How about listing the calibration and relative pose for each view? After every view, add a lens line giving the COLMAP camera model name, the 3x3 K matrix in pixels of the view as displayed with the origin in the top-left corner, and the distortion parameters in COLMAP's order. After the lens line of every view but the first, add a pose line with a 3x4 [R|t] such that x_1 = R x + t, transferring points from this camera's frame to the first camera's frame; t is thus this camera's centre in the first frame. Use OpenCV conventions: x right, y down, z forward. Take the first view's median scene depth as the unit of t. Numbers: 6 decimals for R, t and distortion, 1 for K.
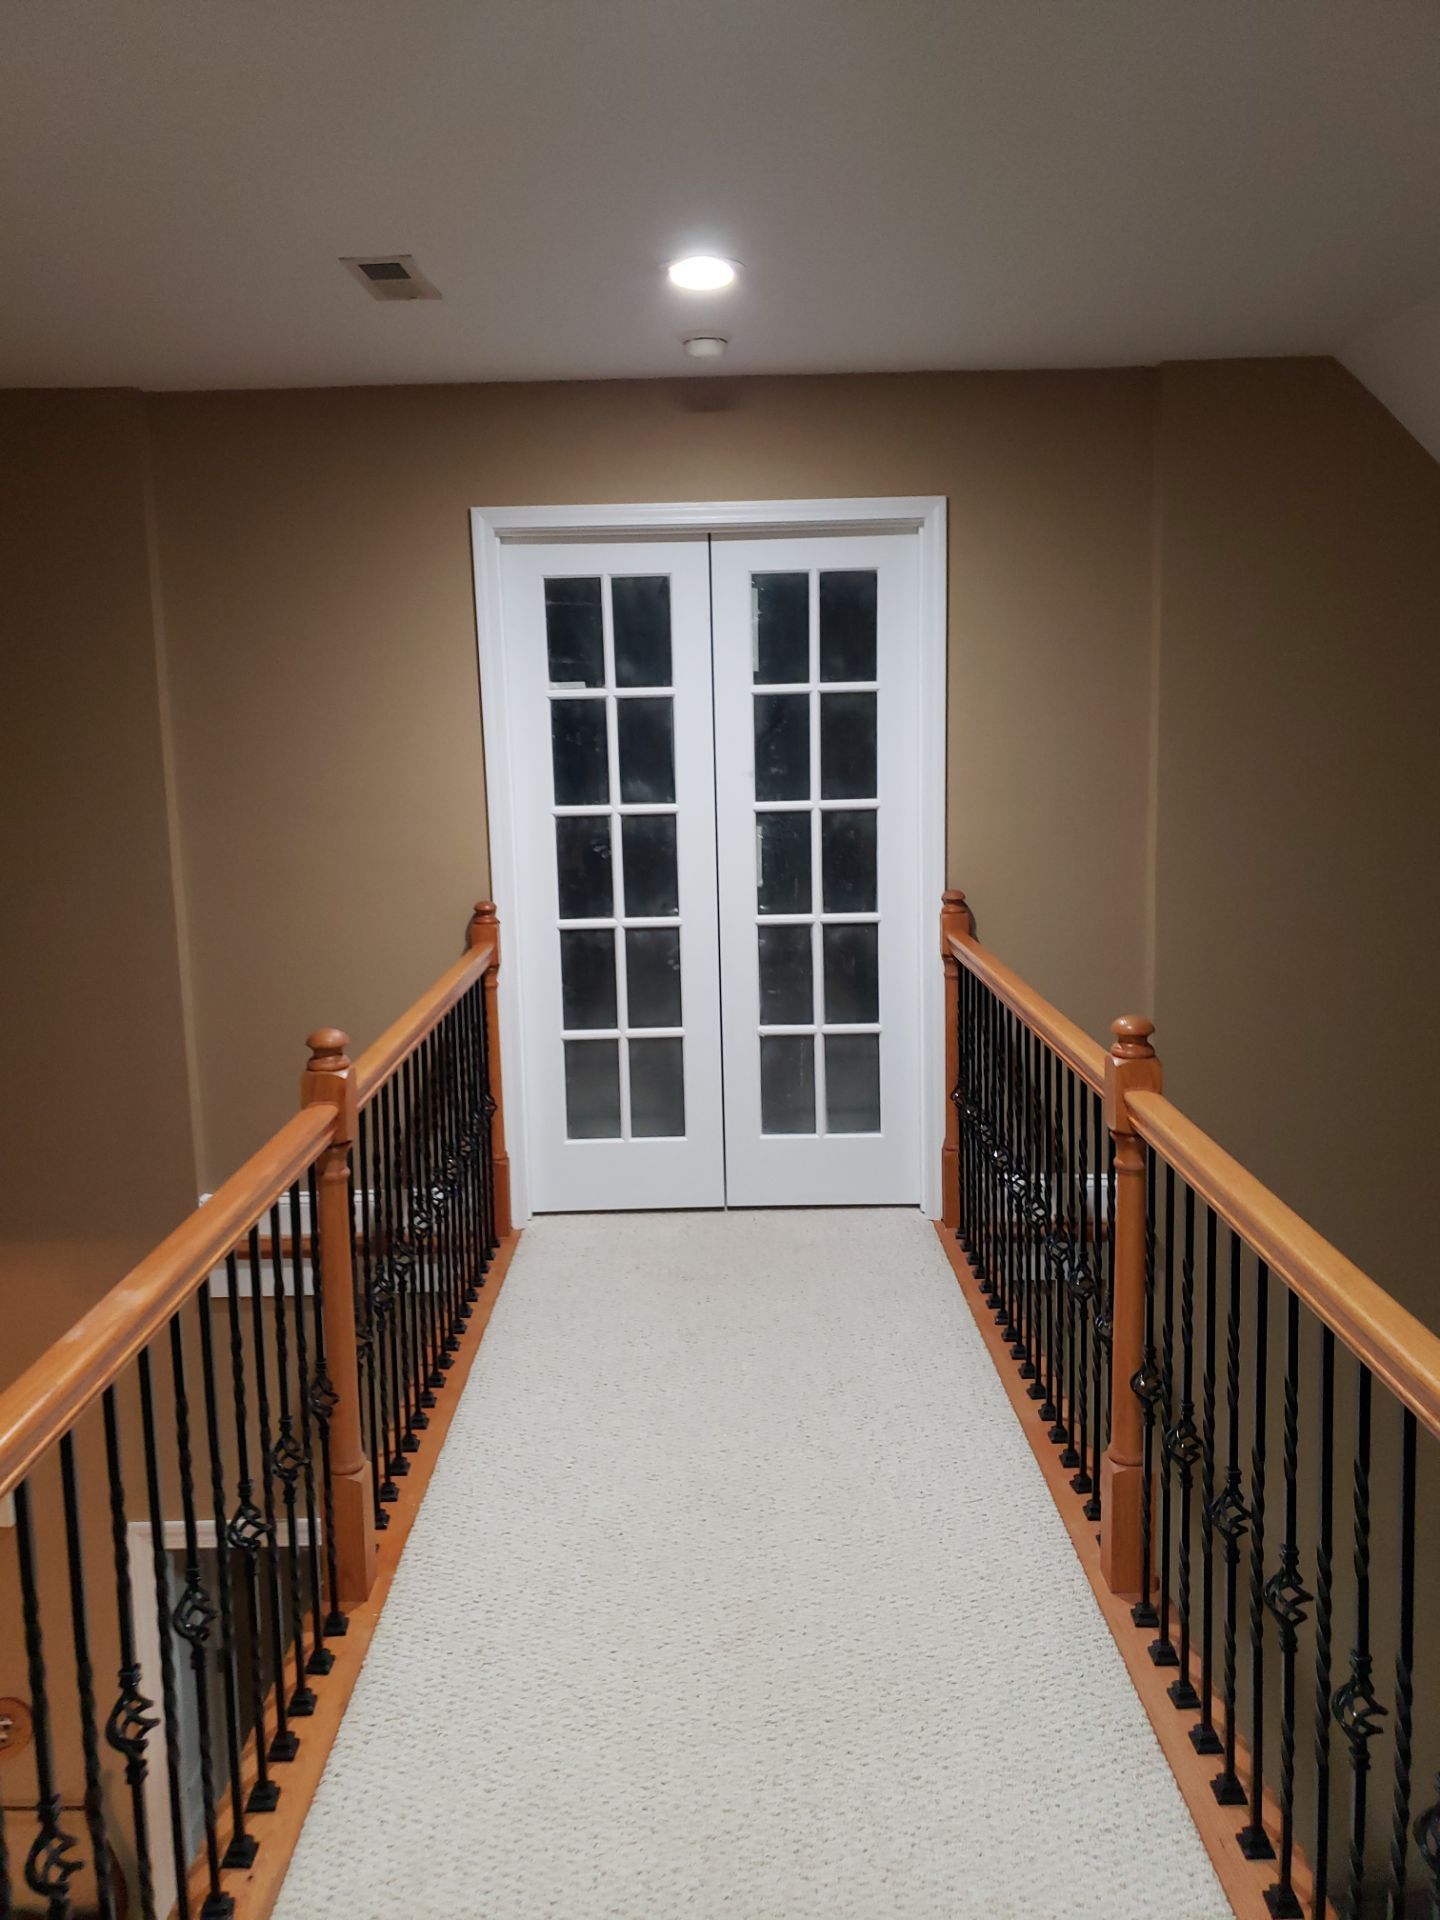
lens RADIAL K [[1522.5, 0, 722.8], [0, 1522.5, 936.9], [0, 0, 1]] dist [0.017770, -0.001587]
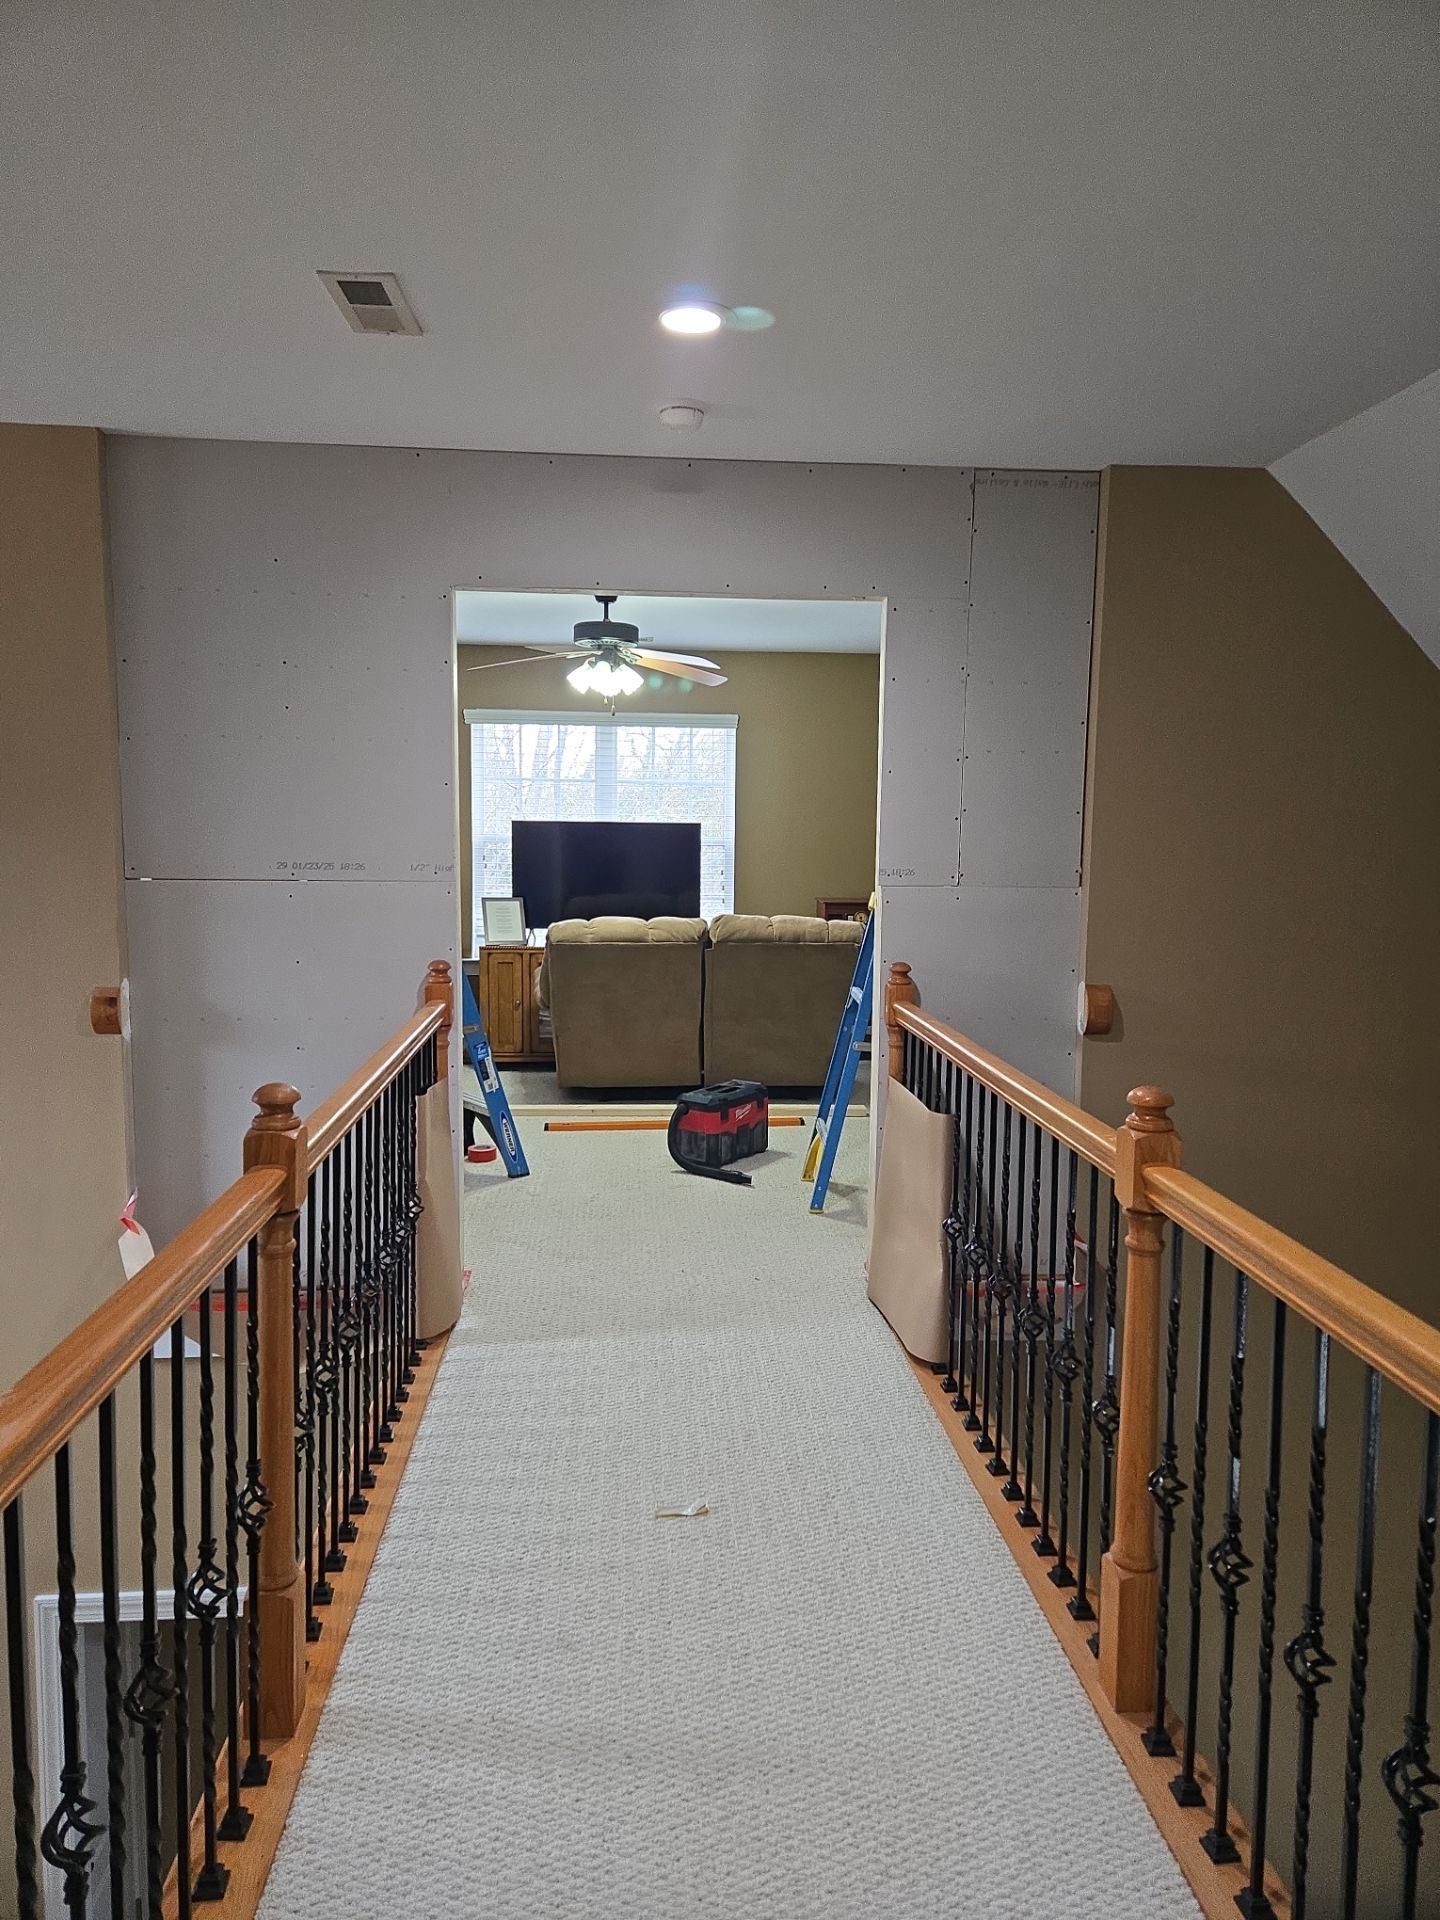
lens RADIAL K [[1298.5, 0, 727.8], [0, 1298.5, 959.9], [0, 0, 1]] dist [0.064173, -0.035783]
pose [[0.996646, 0.025991, 0.077593, -0.045668], [-0.022697, 0.998816, -0.043036, 0.011727], [-0.078620, 0.041130, 0.996056, 0.168605]]
